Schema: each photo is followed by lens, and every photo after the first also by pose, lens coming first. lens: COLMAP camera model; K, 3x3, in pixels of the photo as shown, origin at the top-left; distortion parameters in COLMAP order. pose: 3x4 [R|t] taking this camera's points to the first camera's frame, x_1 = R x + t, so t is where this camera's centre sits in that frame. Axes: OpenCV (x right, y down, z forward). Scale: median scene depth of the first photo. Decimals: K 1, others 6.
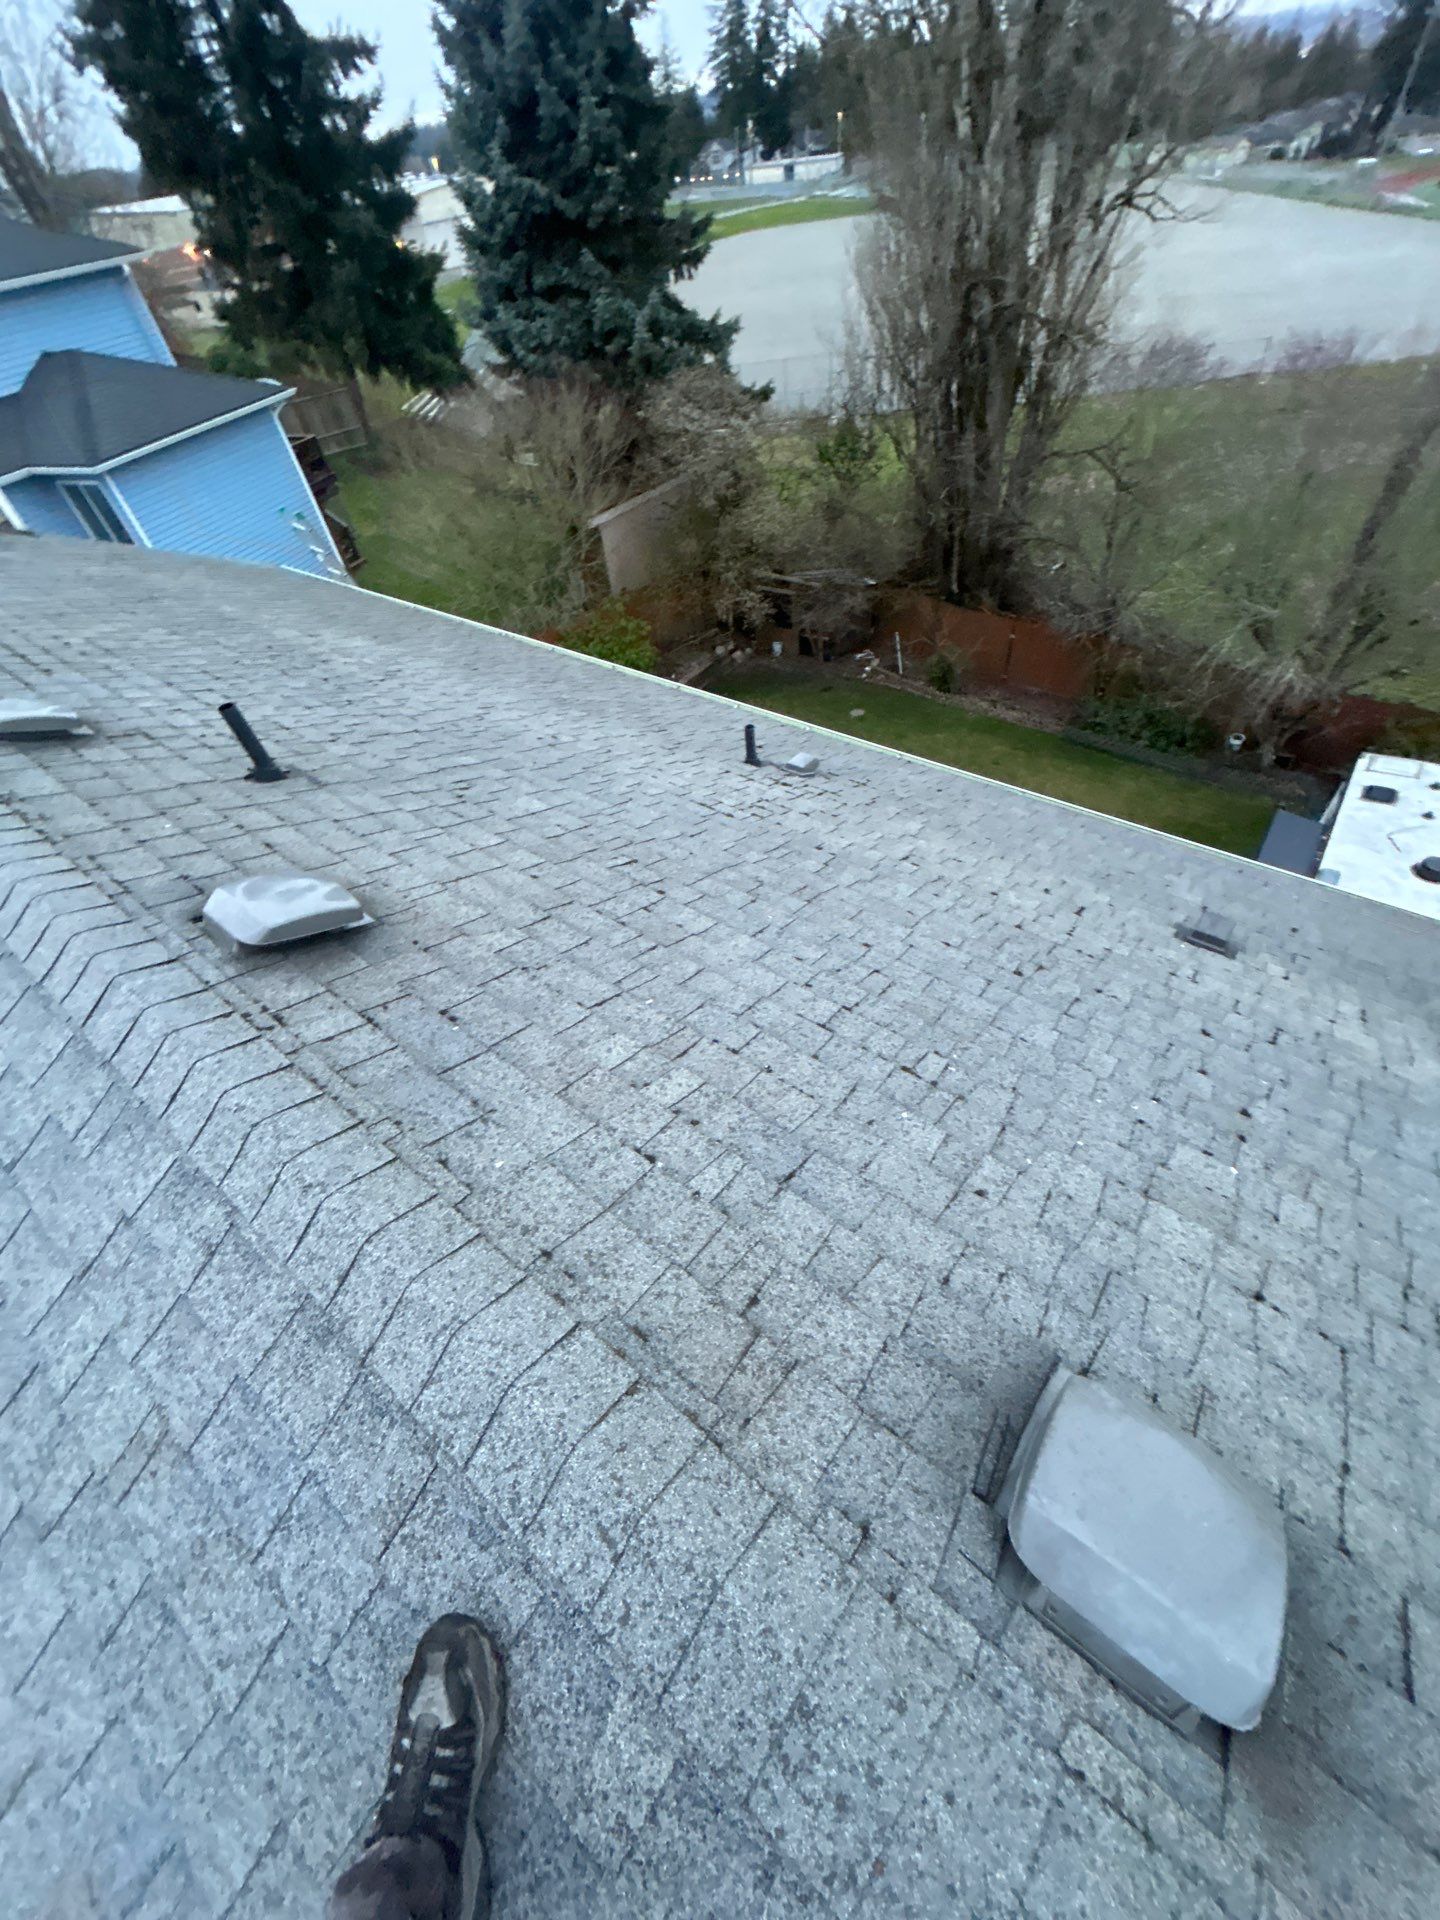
lens RADIAL K [[759.3, 0, 718.2], [0, 759.3, 966.6], [0, 0, 1]] dist [0.002253, -0.001579]
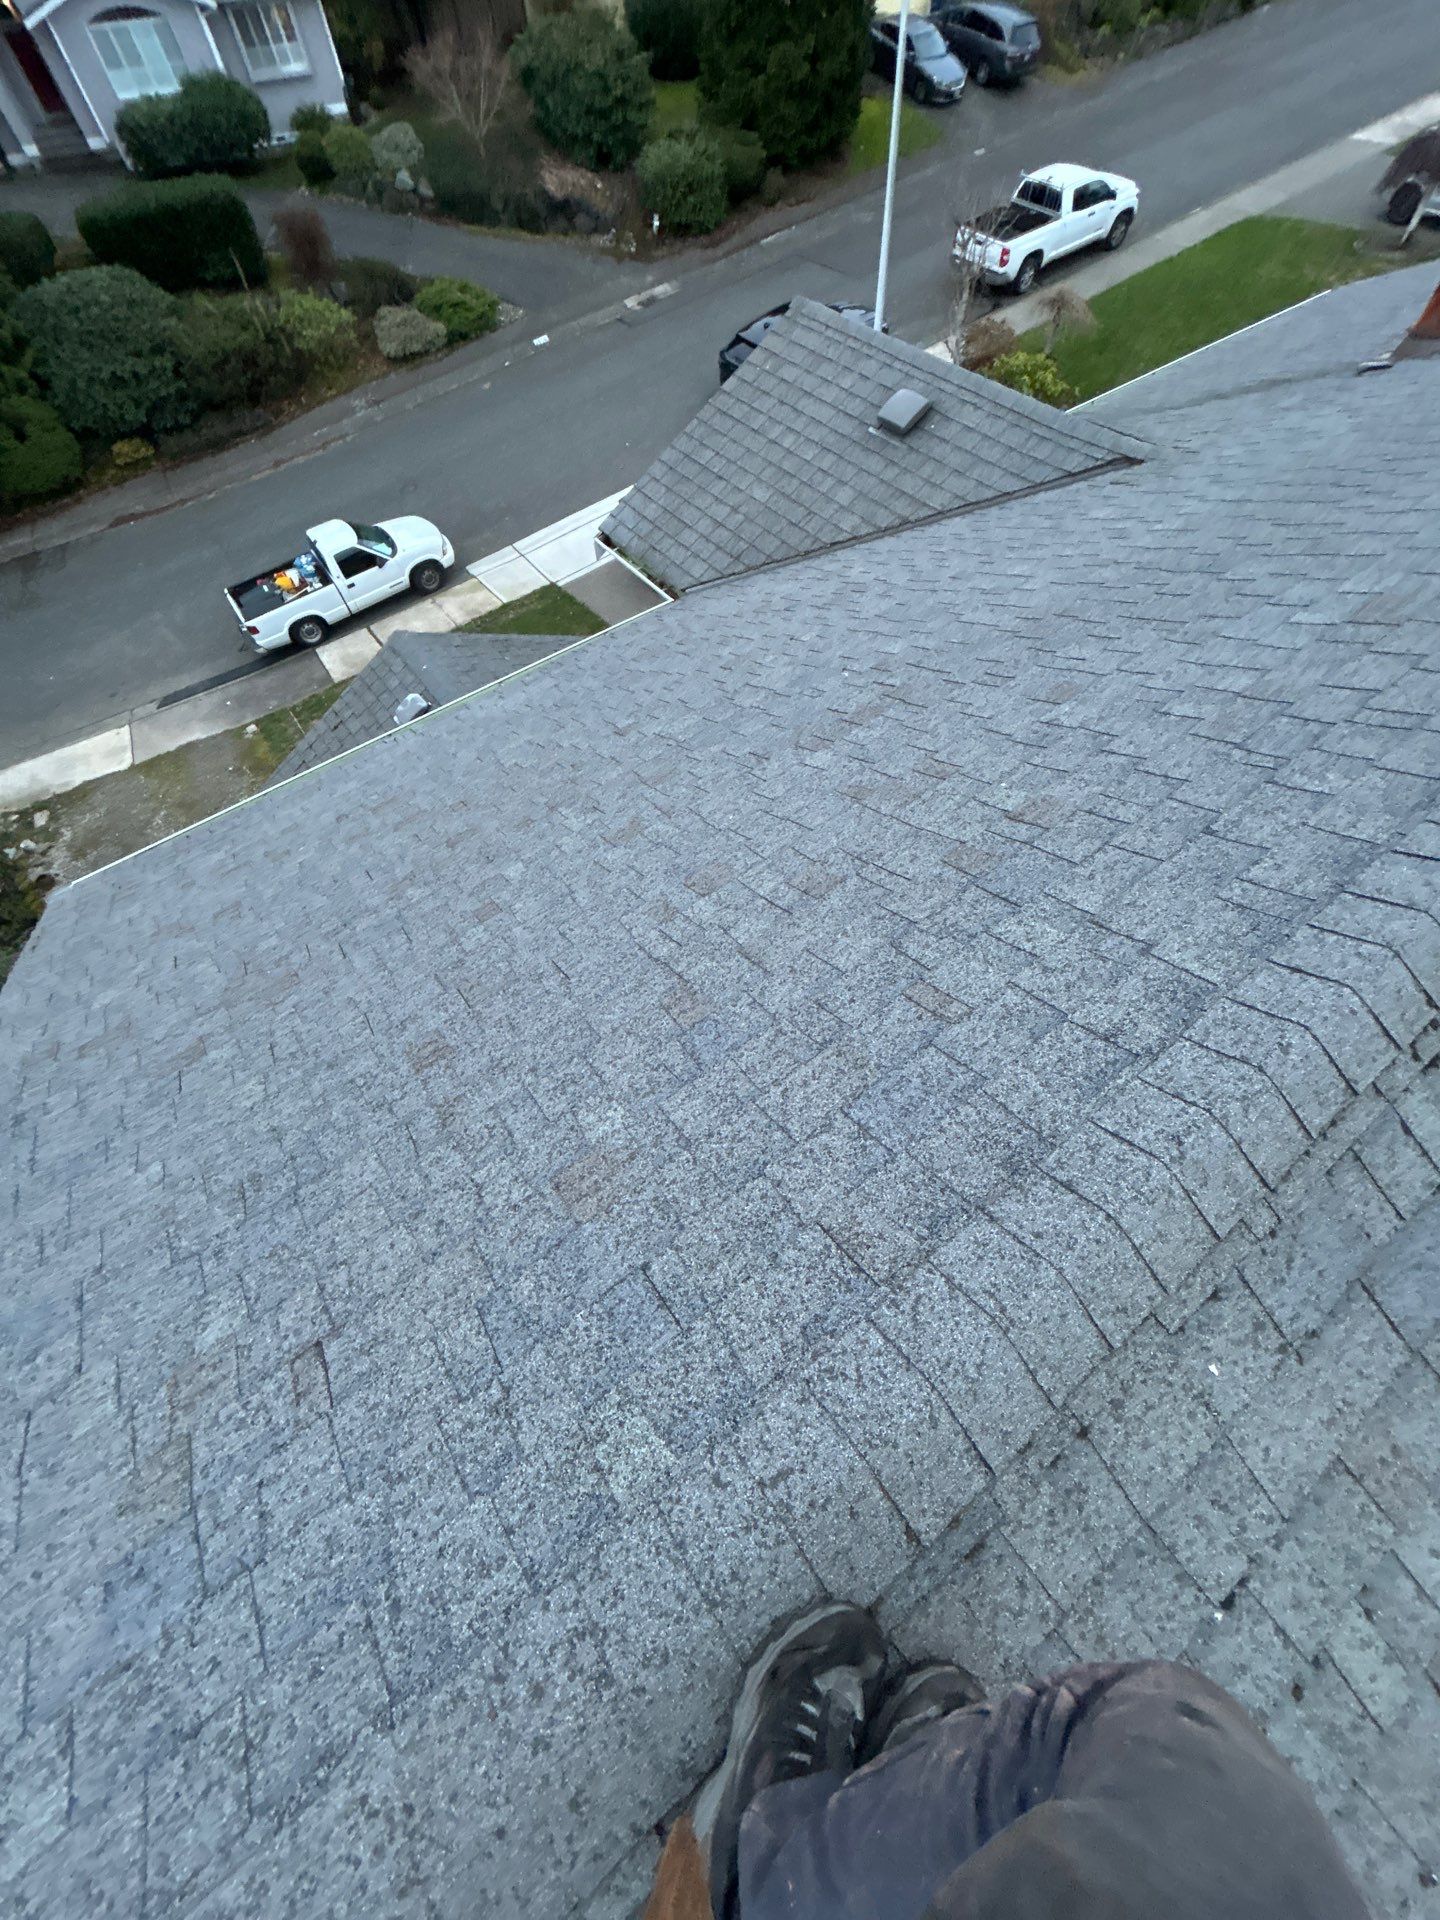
lens RADIAL K [[759.3, 0, 733.2], [0, 759.3, 962.1], [0, 0, 1]] dist [0.002253, -0.001579]
pose [[-0.246336, 0.877992, -0.410425, -0.247299], [-0.680234, 0.145020, 0.718506, -0.019921], [0.690362, 0.456179, 0.561517, 0.065105]]
